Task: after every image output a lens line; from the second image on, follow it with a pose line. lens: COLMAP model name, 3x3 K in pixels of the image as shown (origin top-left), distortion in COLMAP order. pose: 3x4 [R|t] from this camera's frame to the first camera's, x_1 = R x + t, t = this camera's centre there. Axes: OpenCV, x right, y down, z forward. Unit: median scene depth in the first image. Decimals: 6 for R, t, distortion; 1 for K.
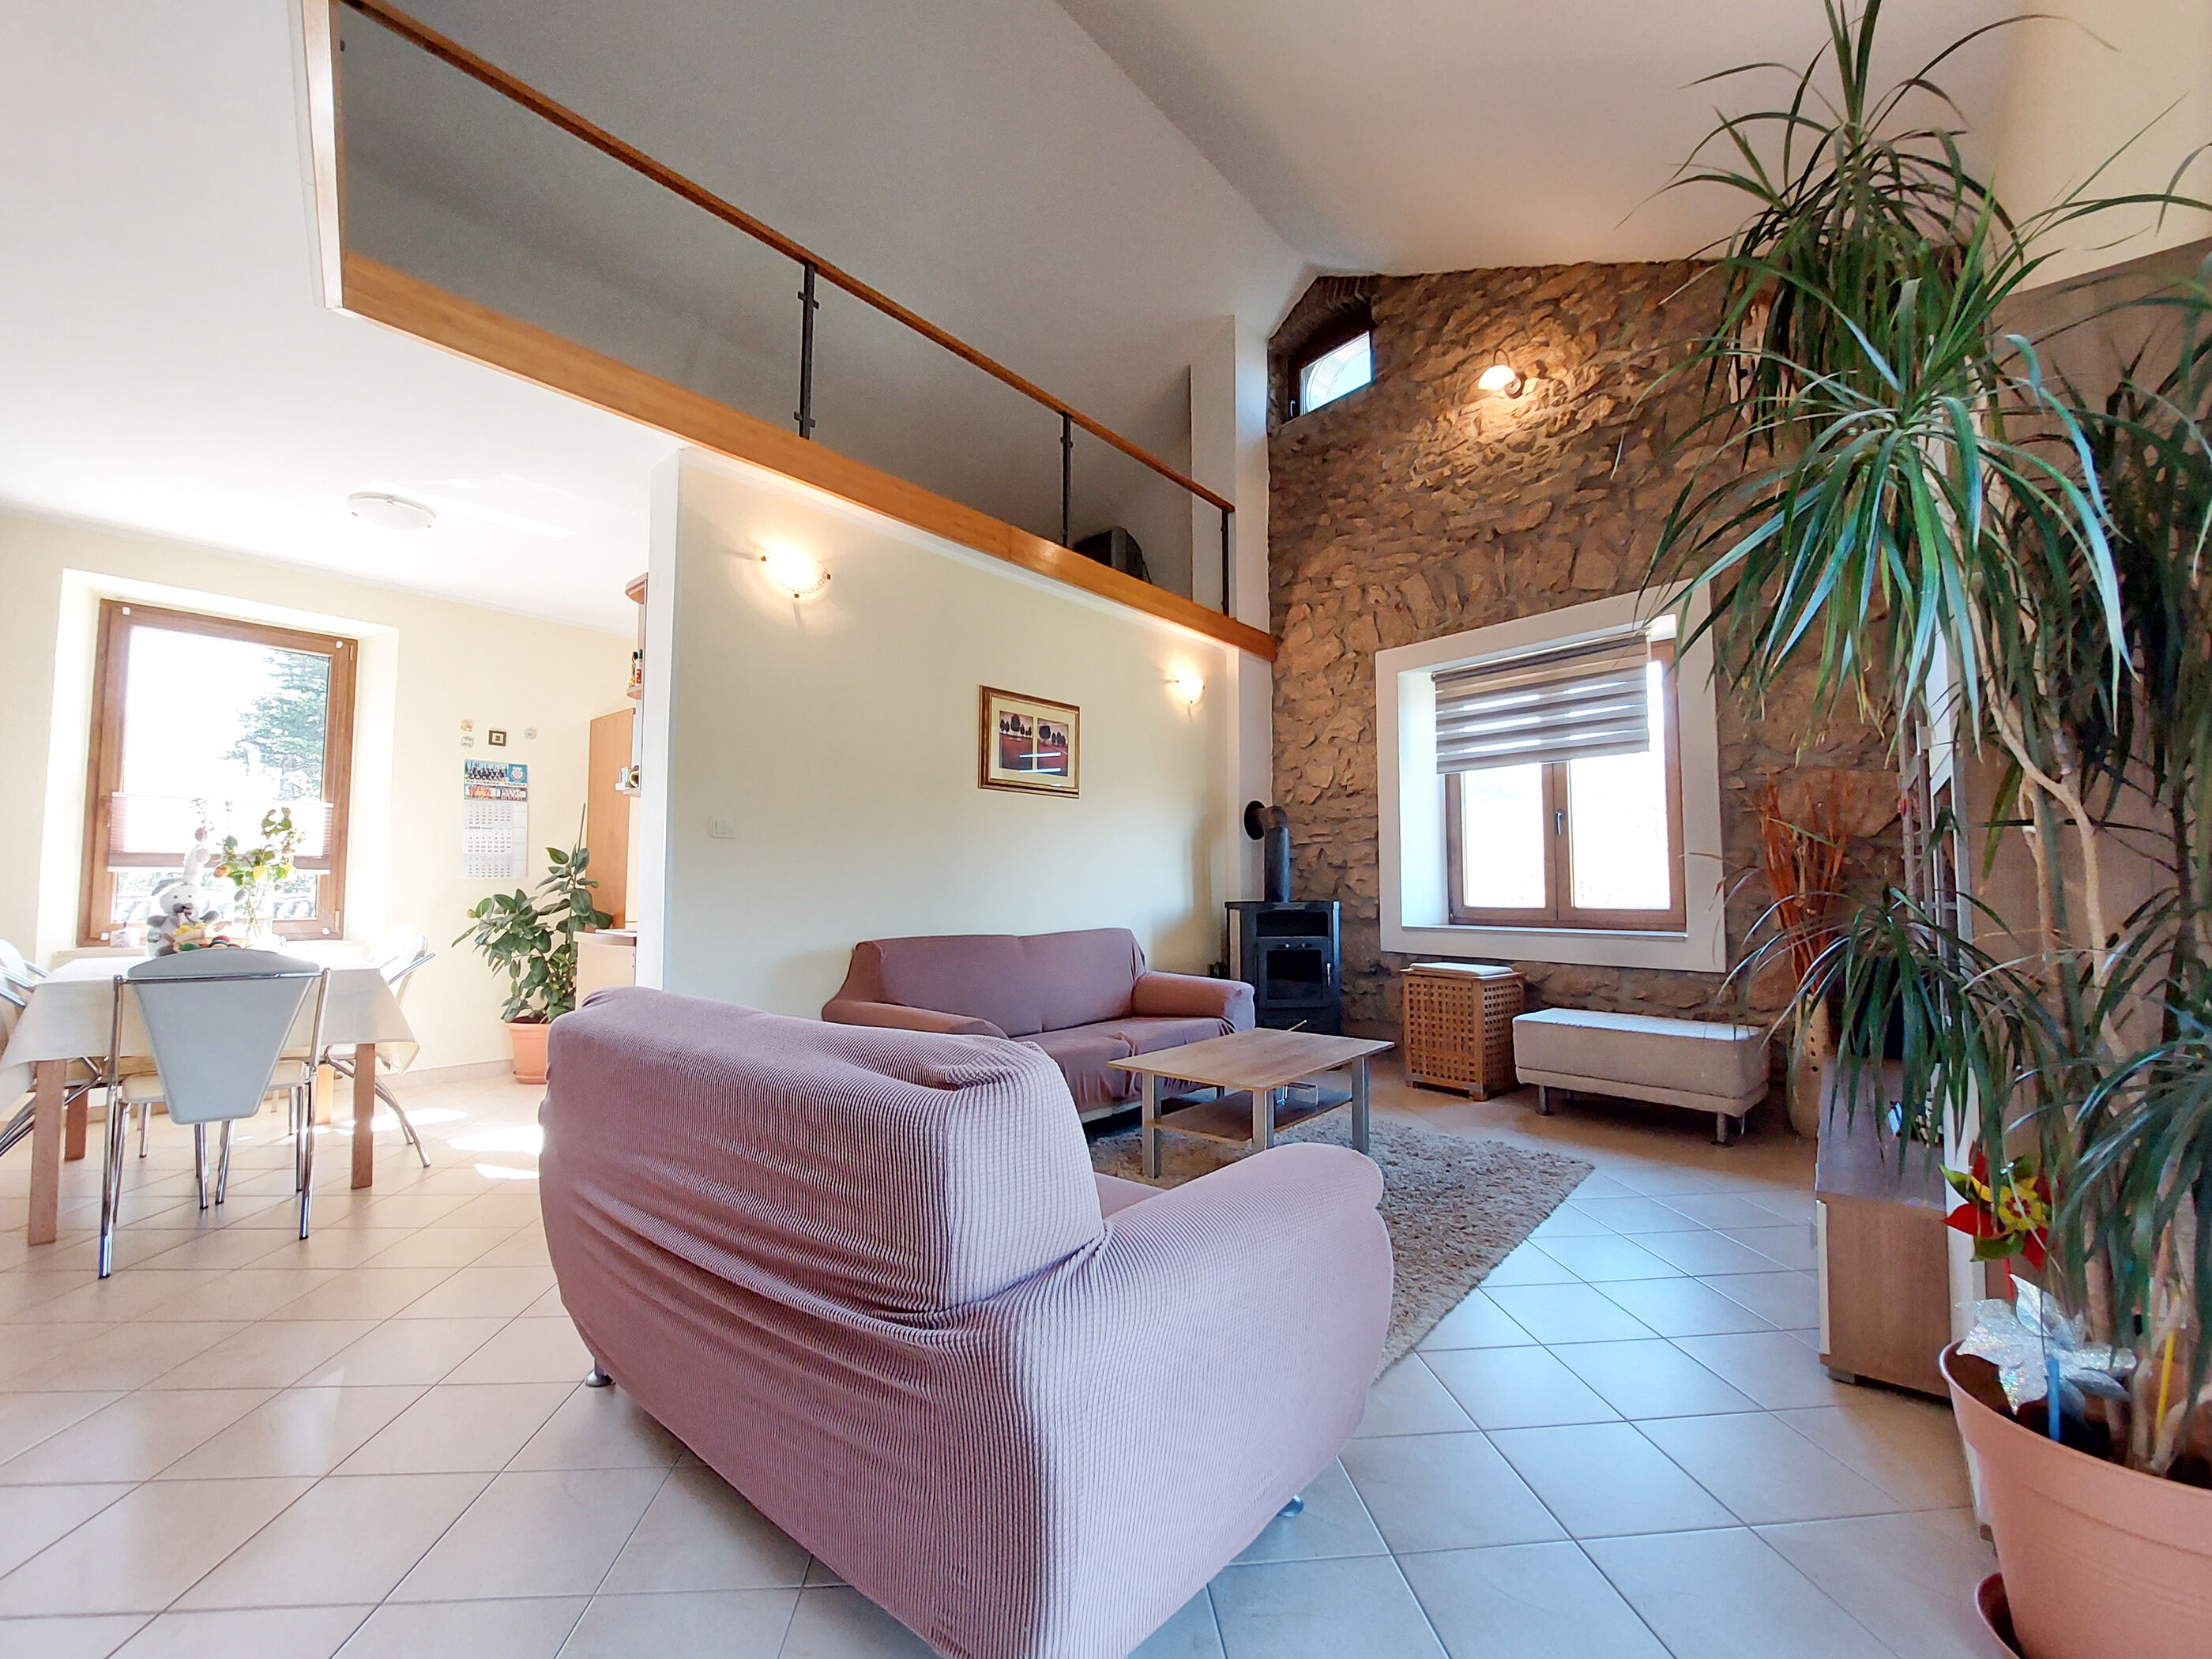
lens RADIAL K [[898.9, 0, 1101.5], [0, 898.9, 836.3], [0, 0, 1]] dist [-0.008999, -0.005049]
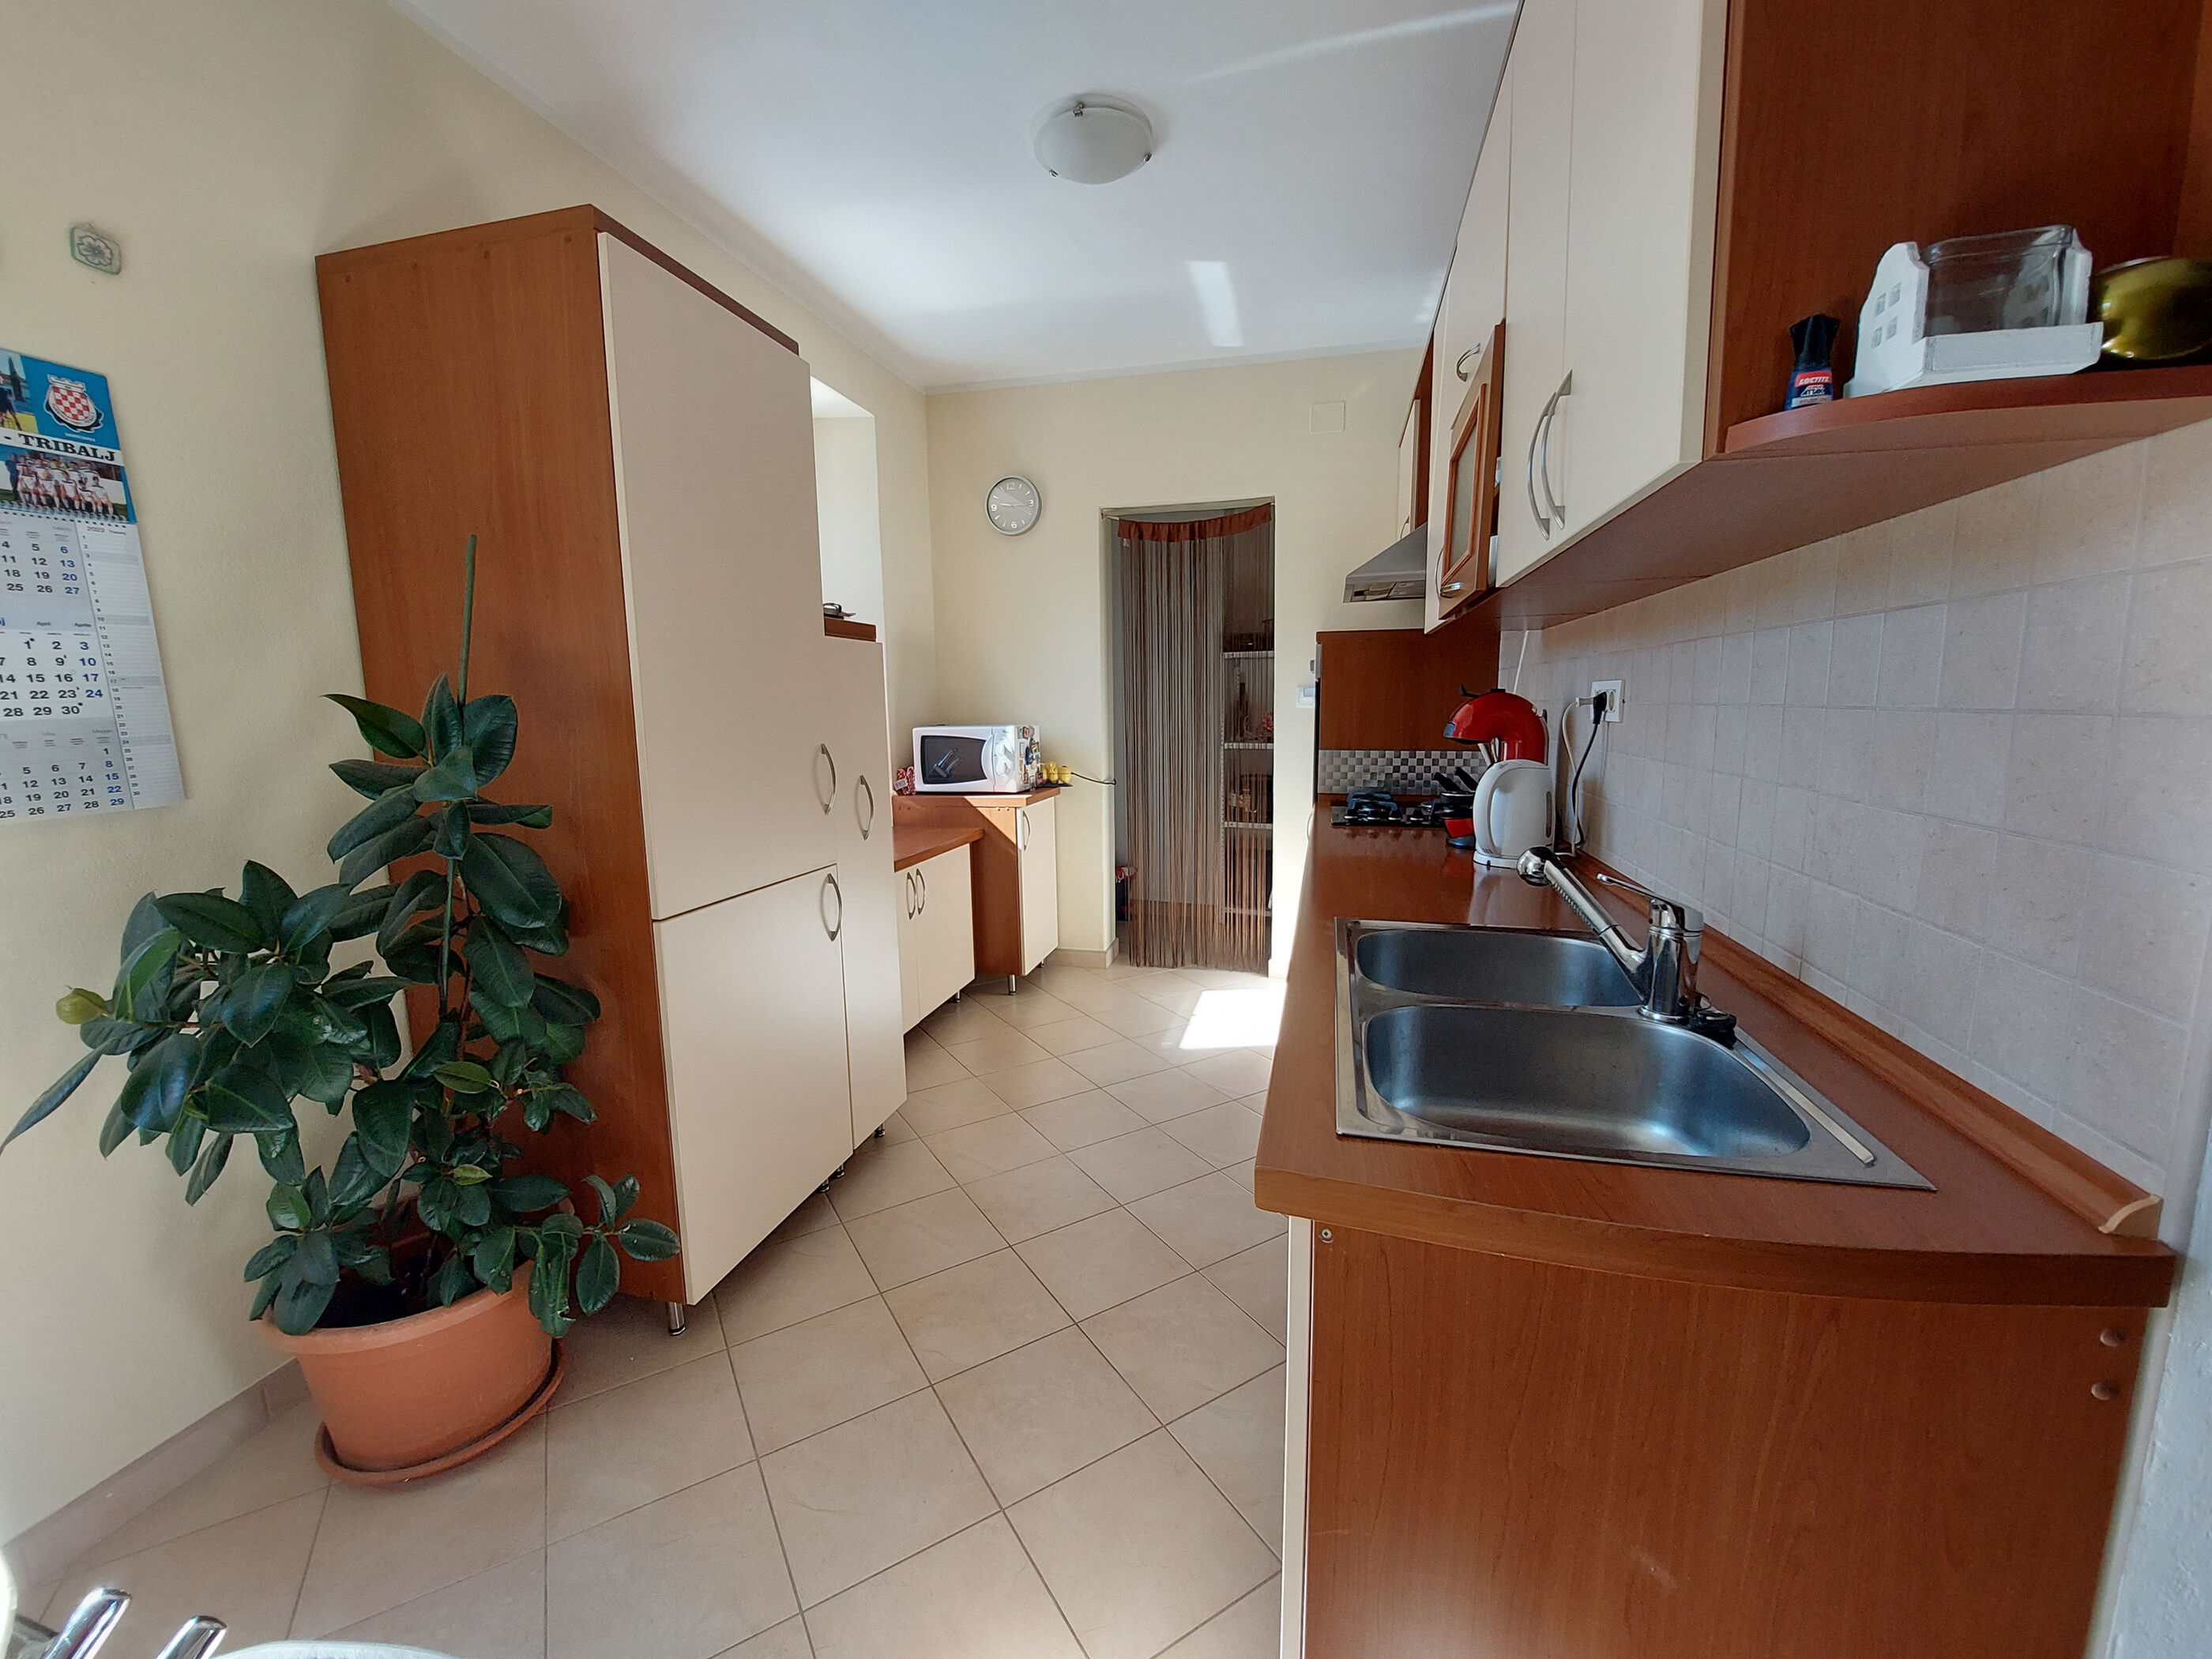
lens RADIAL K [[890.9, 0, 1106.0], [0, 890.9, 829.5], [0, 0, 1]] dist [-0.007933, -0.002973]
pose [[0.892156, -0.079350, 0.444703, -0.523654], [-0.010073, 0.980711, 0.195201, -0.002431], [-0.451614, -0.178629, 0.874149, 0.643832]]
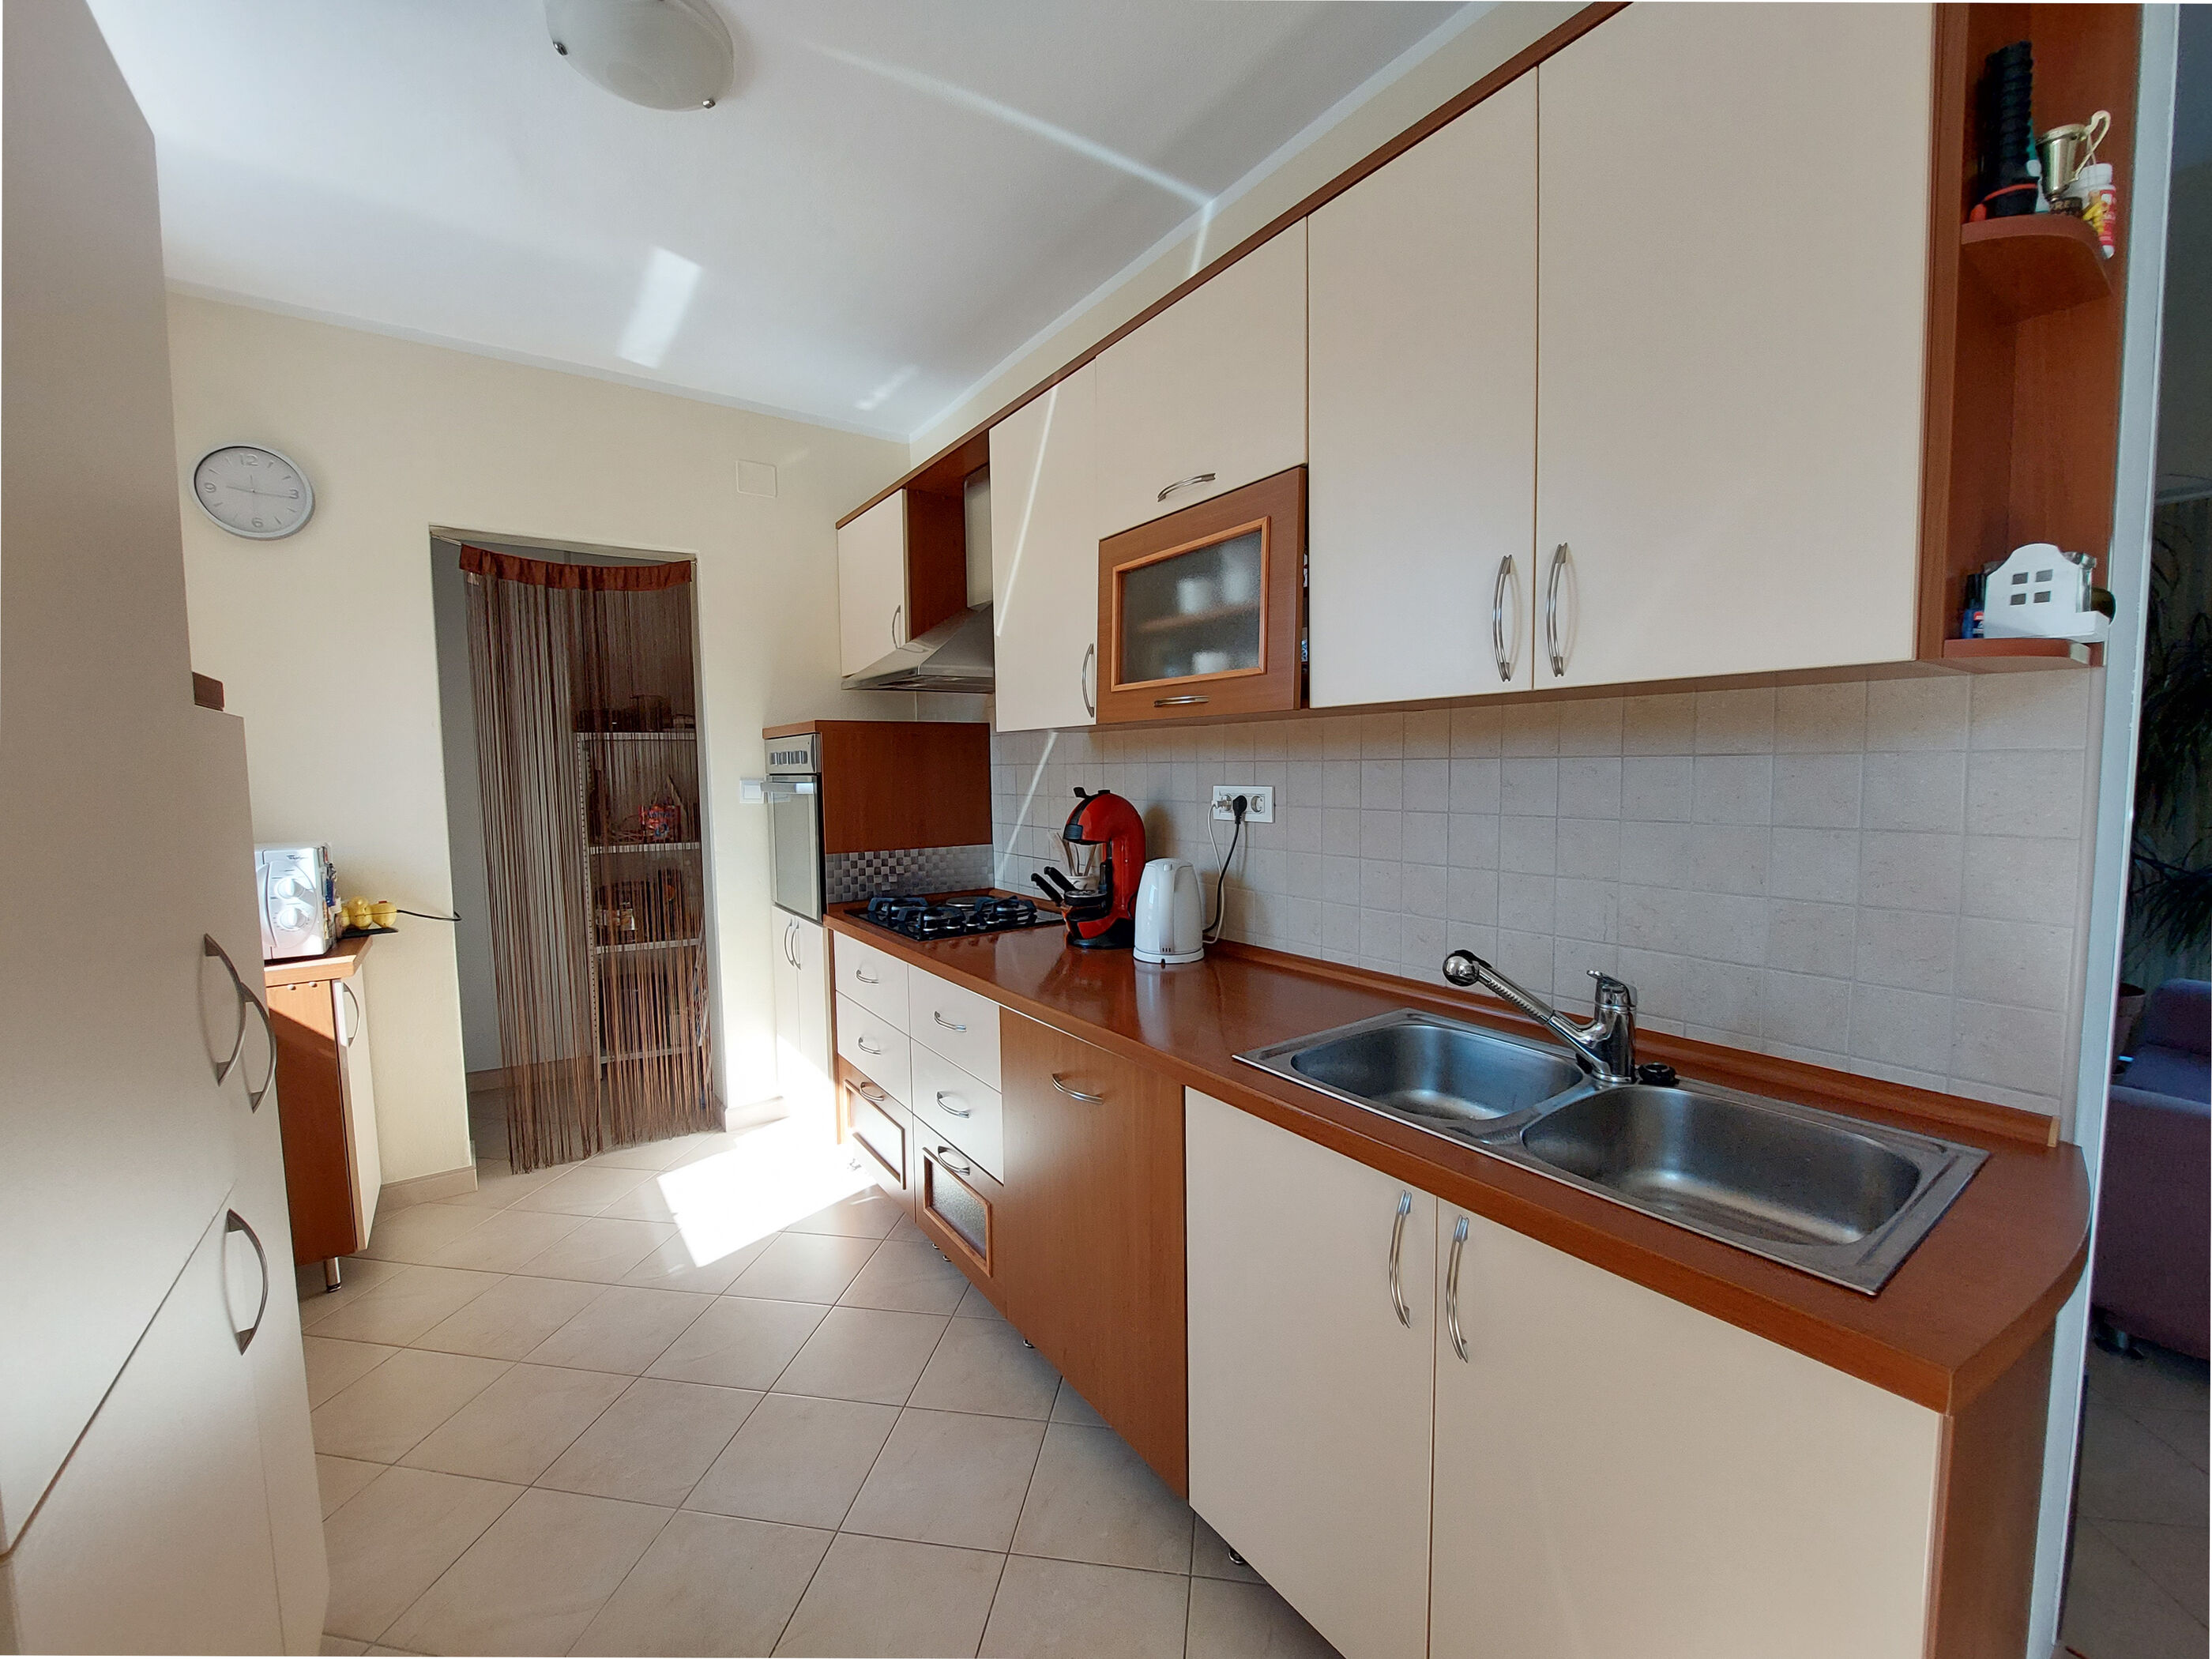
lens RADIAL K [[876.4, 0, 1096.2], [0, 876.4, 829.5], [0, 0, 1]] dist [0.013811, -0.019256]
pose [[0.237811, -0.076354, 0.968306, -0.590347], [-0.042127, 0.995157, 0.088818, -0.006578], [-0.970397, -0.061914, 0.233443, 0.848884]]
